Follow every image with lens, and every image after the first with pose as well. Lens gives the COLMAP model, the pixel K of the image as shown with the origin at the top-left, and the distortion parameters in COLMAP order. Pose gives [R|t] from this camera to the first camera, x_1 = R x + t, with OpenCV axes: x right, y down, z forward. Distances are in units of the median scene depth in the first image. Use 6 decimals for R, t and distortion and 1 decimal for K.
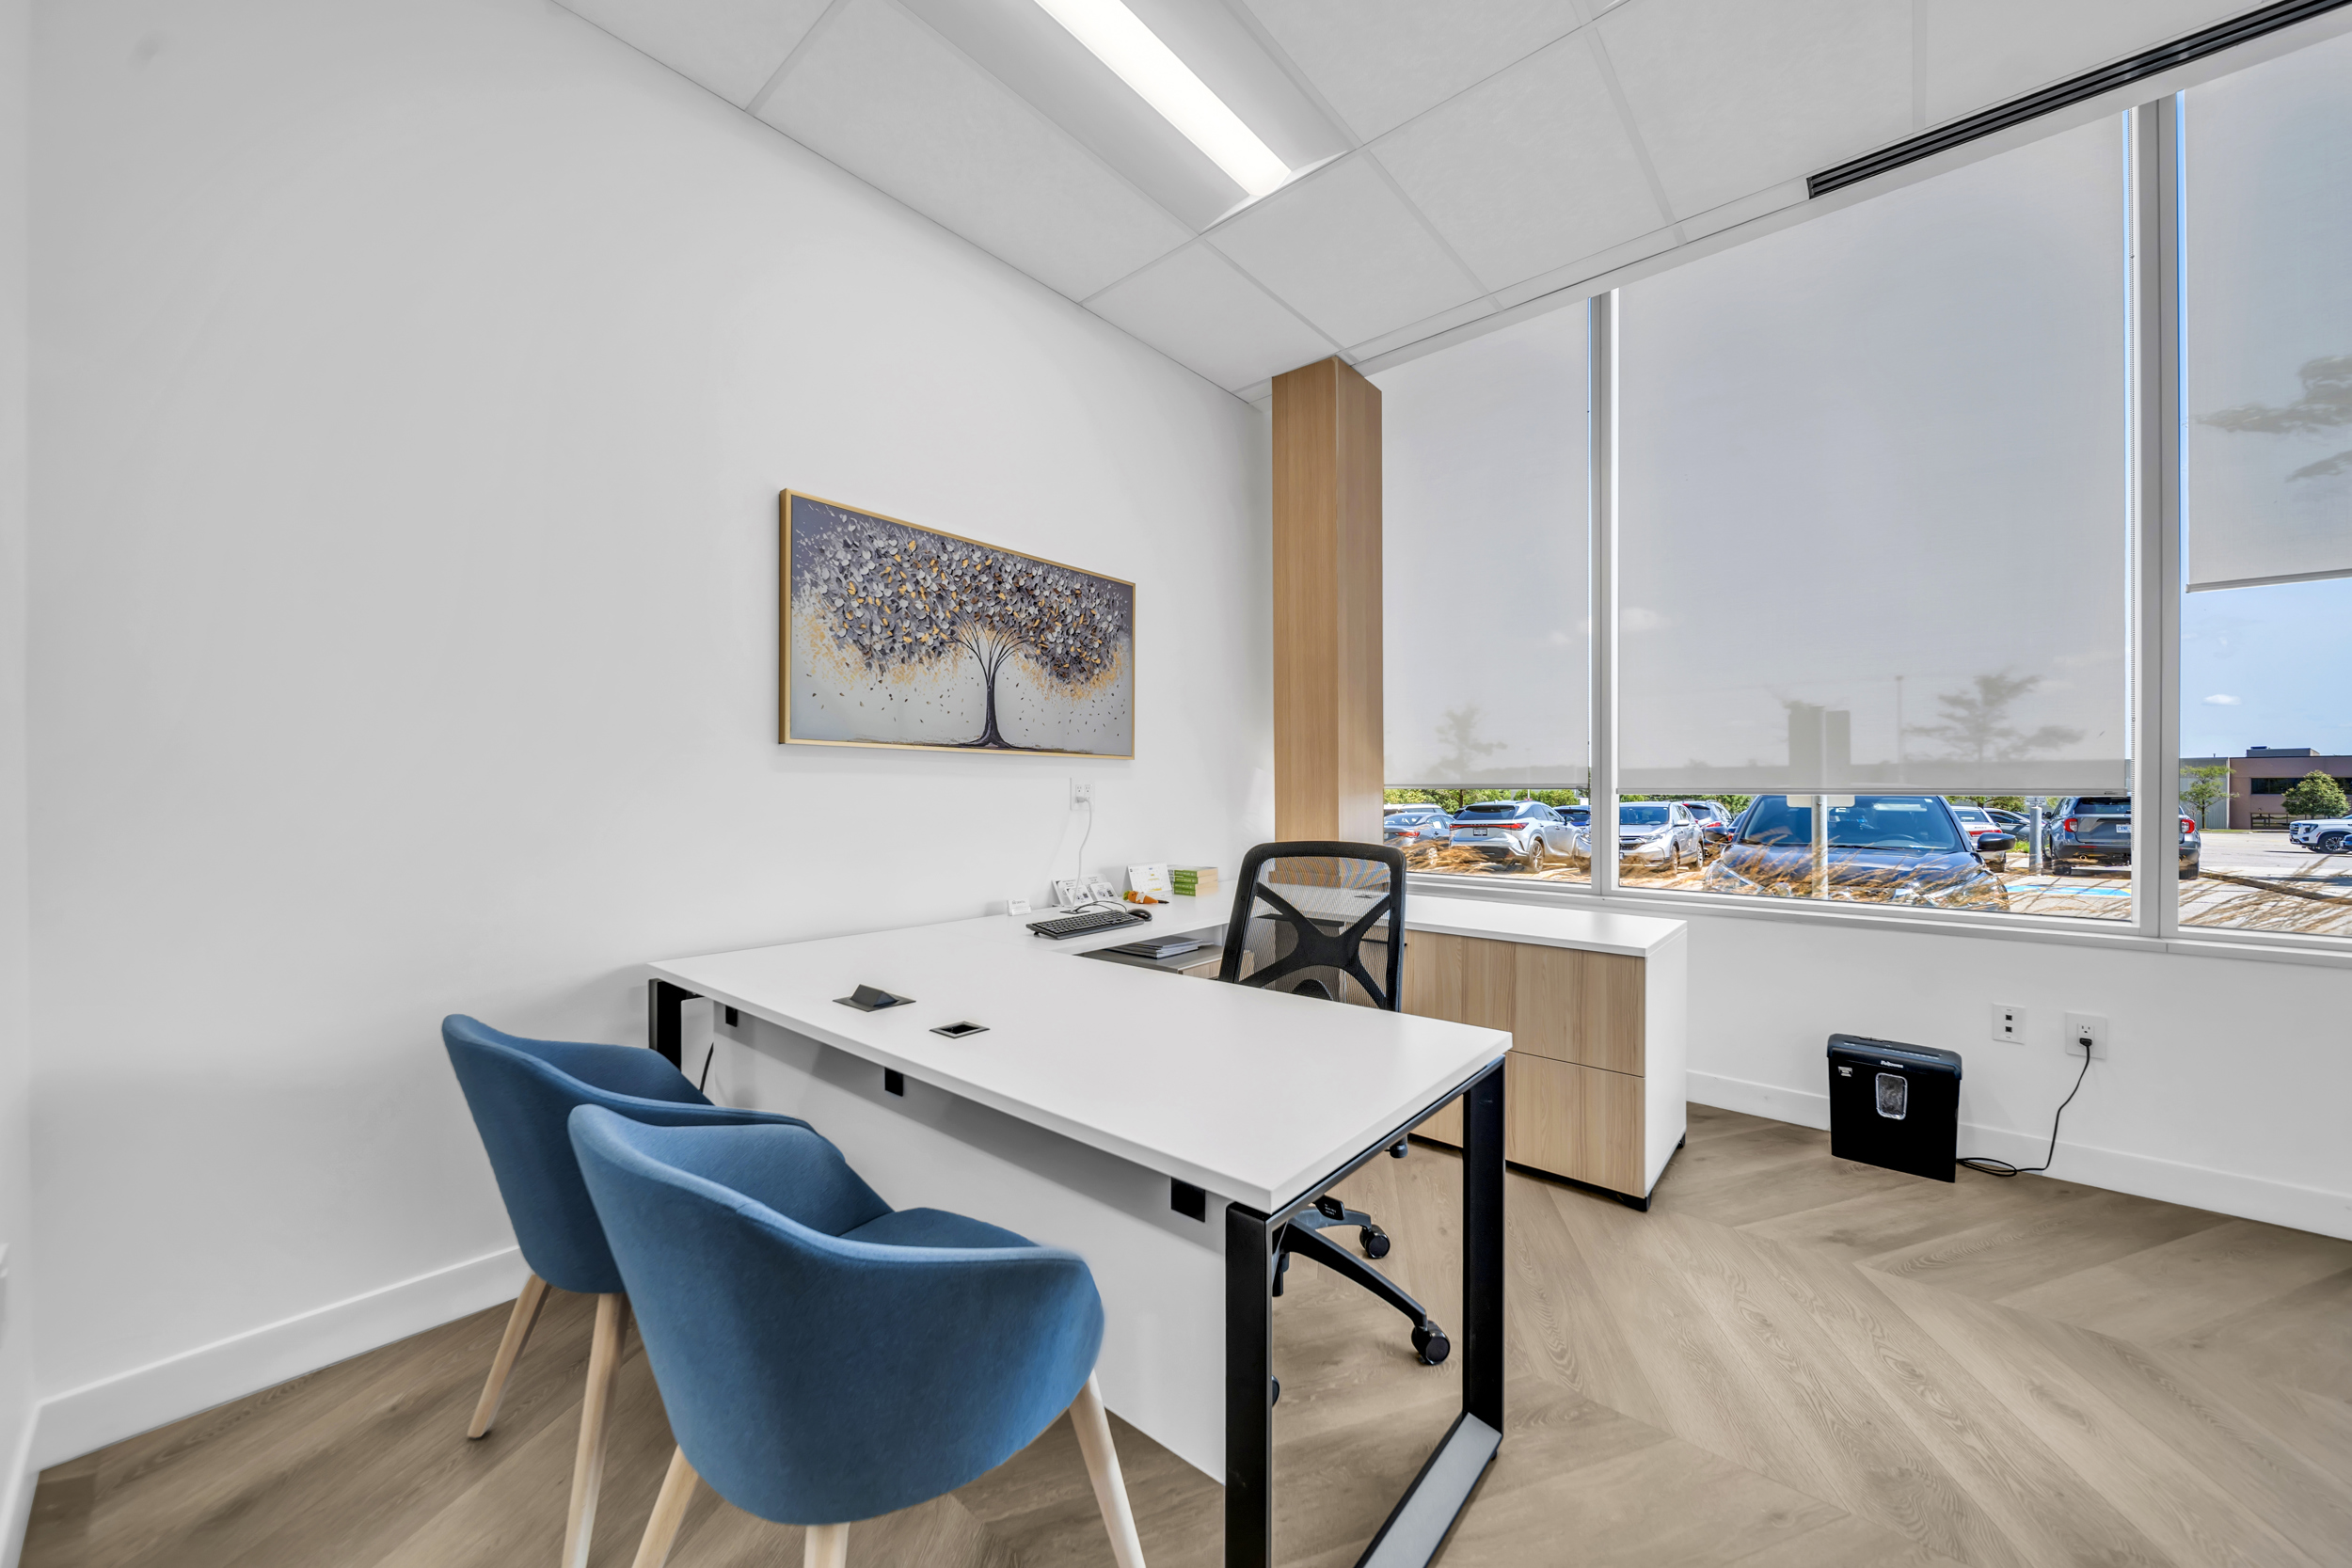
lens RADIAL K [[866.8, 0, 1176.0], [0, 866.8, 784.0], [0, 0, 1]] dist [-0.001041, -0.000099]
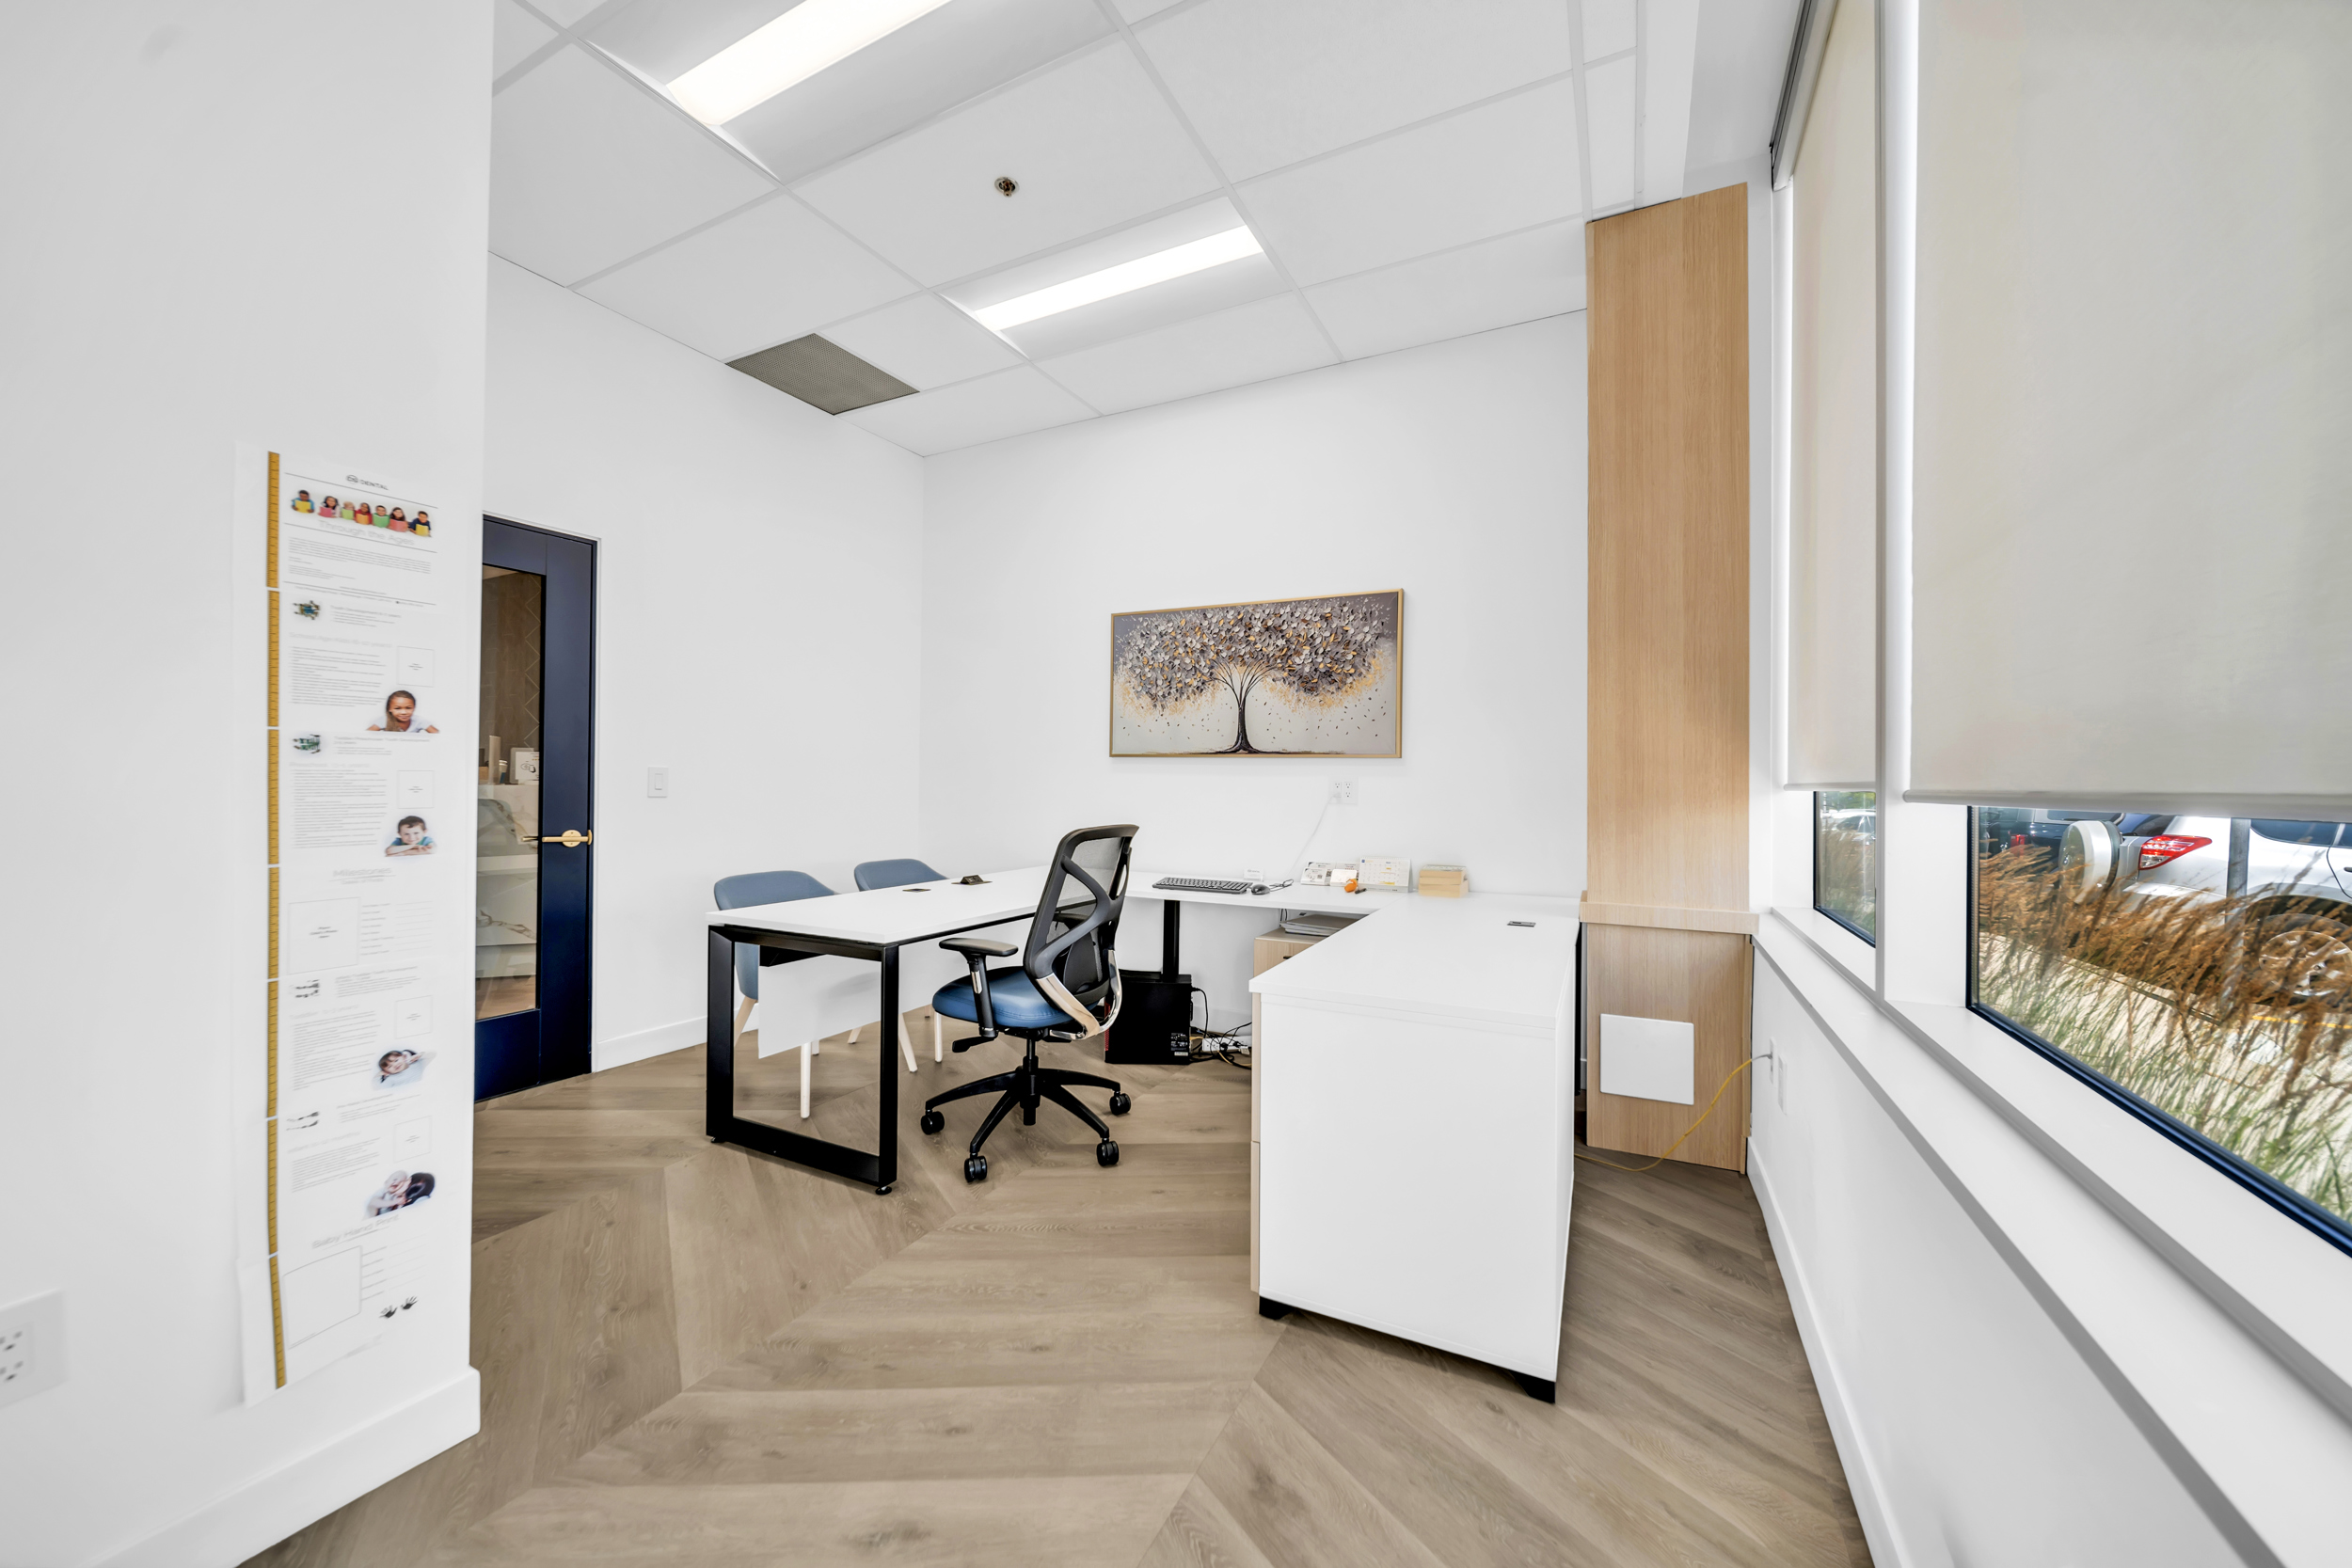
lens RADIAL K [[846.8, 0, 1172.7], [0, 846.8, 778.5], [0, 0, 1]] dist [-0.000511, -0.000152]
pose [[0.224879, -0.004854, -0.974375, 1.038461], [-0.008639, 0.999938, -0.006975, 0.006955], [0.974348, 0.009986, 0.224823, 0.600771]]
